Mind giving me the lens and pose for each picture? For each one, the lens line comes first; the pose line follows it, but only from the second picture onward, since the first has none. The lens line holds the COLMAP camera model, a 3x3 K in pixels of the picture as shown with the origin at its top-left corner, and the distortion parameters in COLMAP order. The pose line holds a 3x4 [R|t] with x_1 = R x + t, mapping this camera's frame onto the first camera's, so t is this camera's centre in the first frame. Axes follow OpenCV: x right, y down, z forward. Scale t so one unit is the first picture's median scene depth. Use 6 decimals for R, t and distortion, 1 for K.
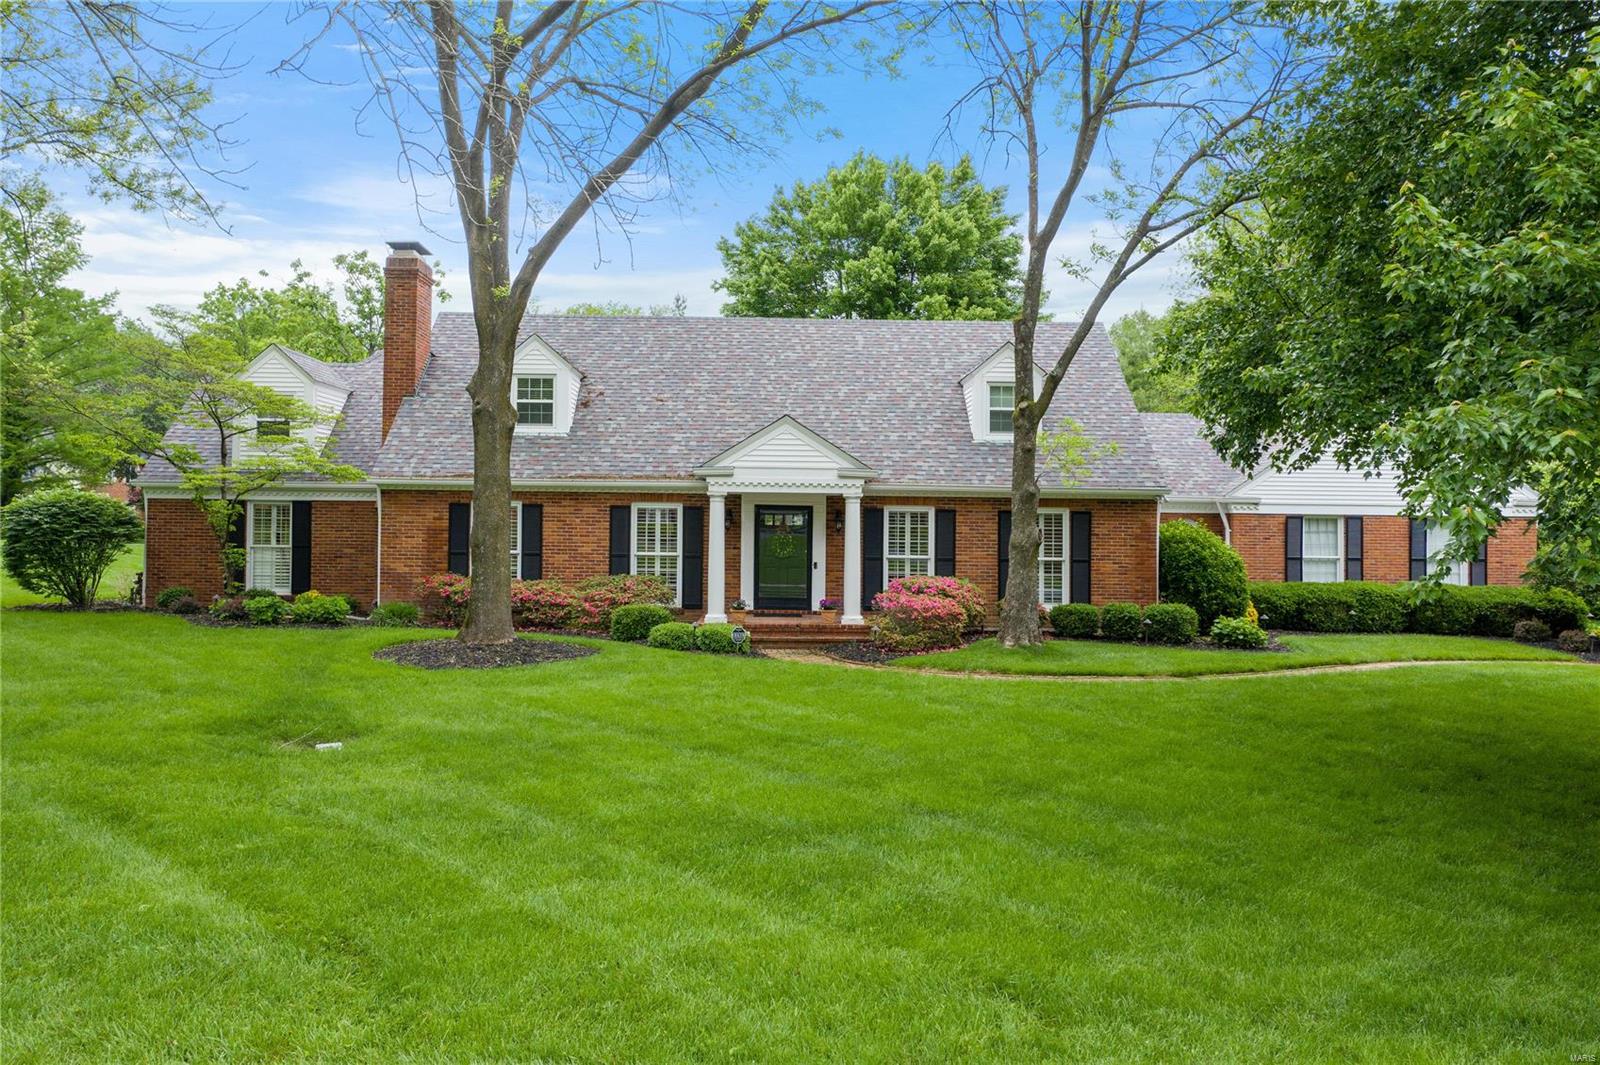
lens RADIAL K [[1266.4, 0, 800.0], [0, 1266.4, 532.5], [0, 0, 1]] dist [-0.007284, -0.006017]
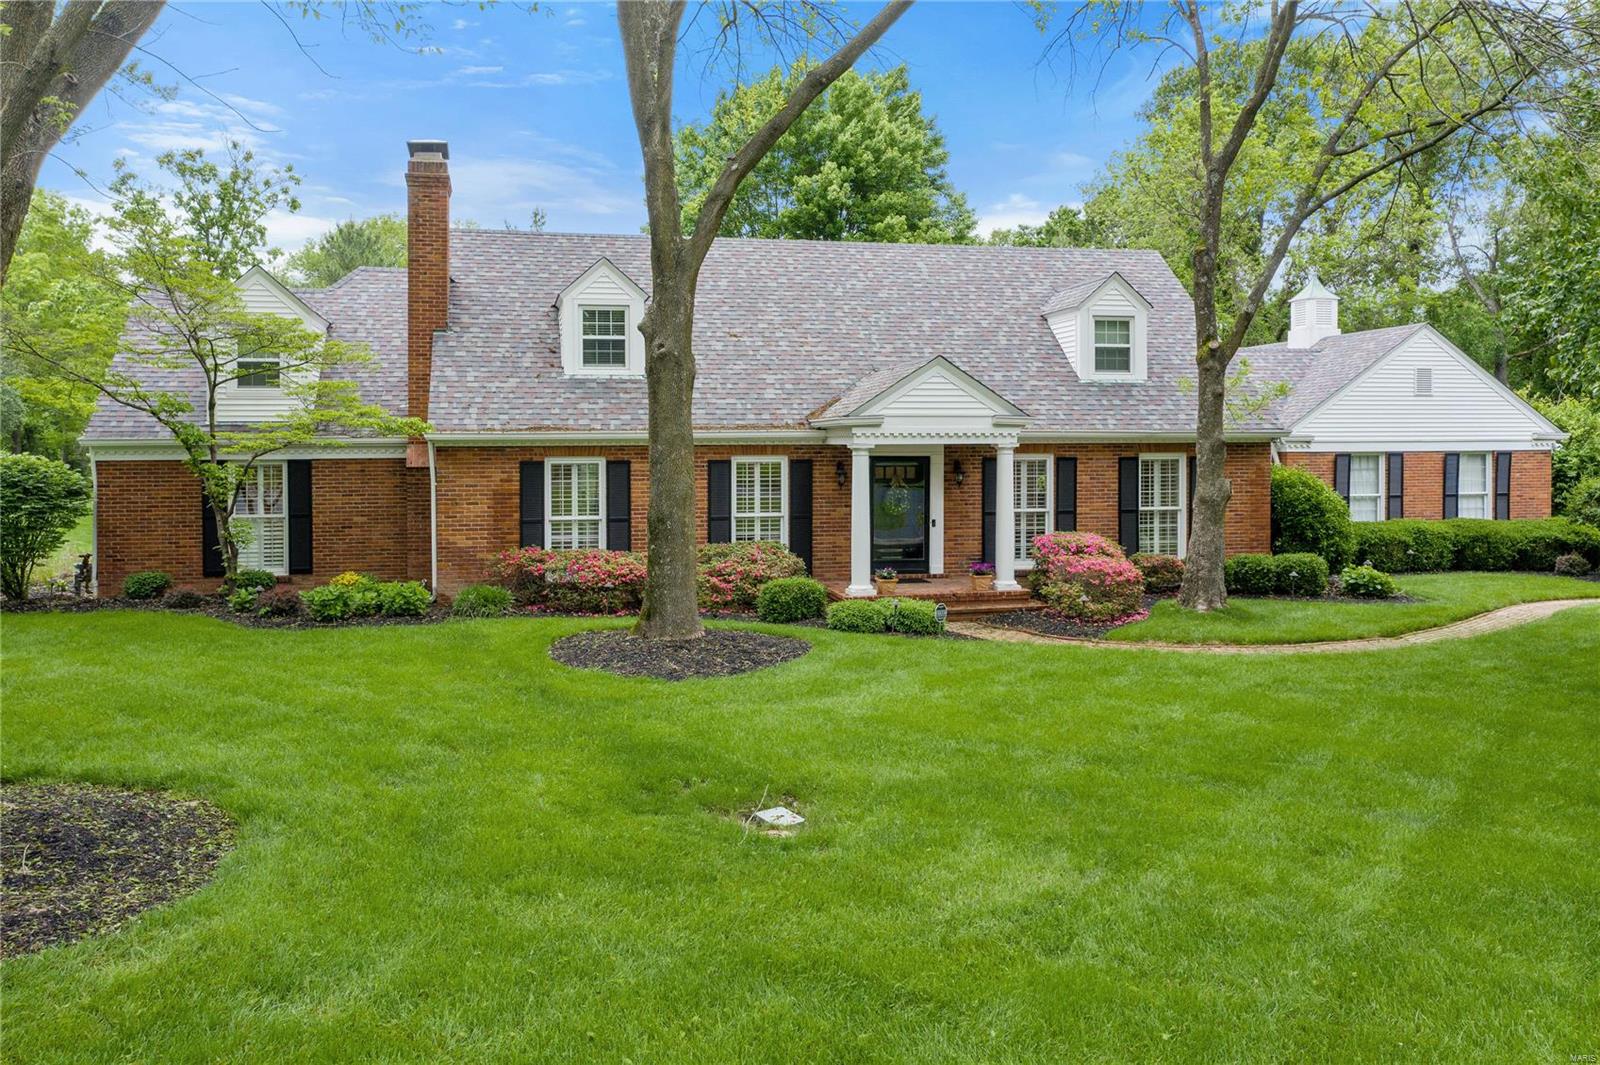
lens RADIAL K [[1306.1, 0, 799.7], [0, 1306.1, 502.4], [0, 0, 1]] dist [-0.003189, 0.003959]
pose [[0.979986, -0.025135, 0.197473, -0.252242], [0.018419, 0.999190, 0.035776, -0.022353], [-0.198212, -0.031423, 0.979655, 0.116570]]
